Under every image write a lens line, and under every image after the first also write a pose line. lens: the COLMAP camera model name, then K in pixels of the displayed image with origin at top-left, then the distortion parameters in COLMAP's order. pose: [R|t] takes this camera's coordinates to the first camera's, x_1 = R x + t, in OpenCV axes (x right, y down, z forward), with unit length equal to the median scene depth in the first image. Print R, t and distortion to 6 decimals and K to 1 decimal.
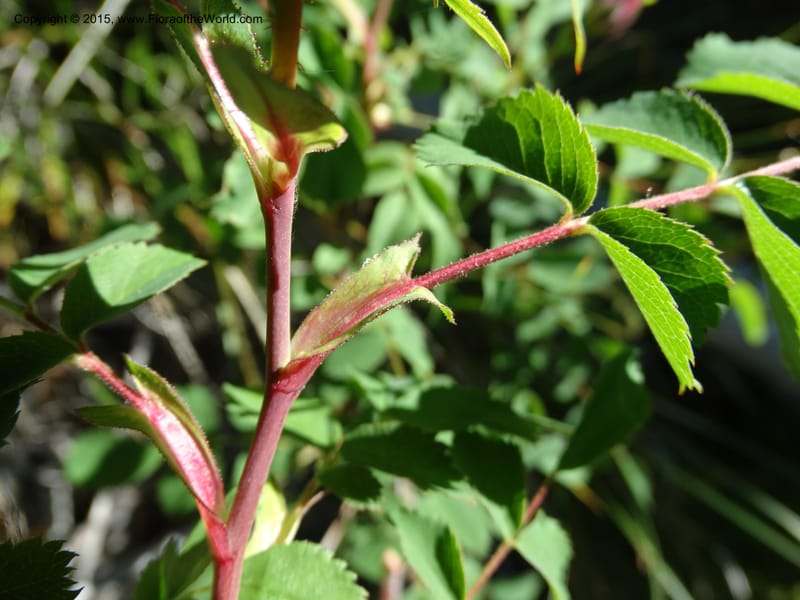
lens RADIAL K [[573.1, 0, 397.9], [0, 573.1, 292.4], [0, 0, 1]] dist [0.004168, -0.021884]
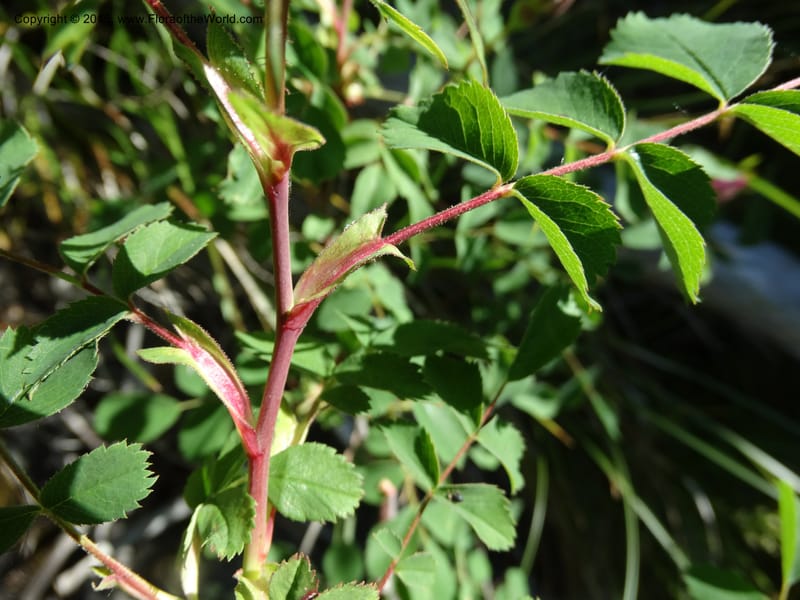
lens RADIAL K [[573.1, 0, 400.5], [0, 573.1, 296.6], [0, 0, 1]] dist [0.004168, -0.021884]
pose [[0.998148, -0.058729, 0.015849, 0.036930], [0.057013, 0.994041, 0.092907, -0.010903], [-0.021211, -0.091831, 0.995549, -0.308488]]
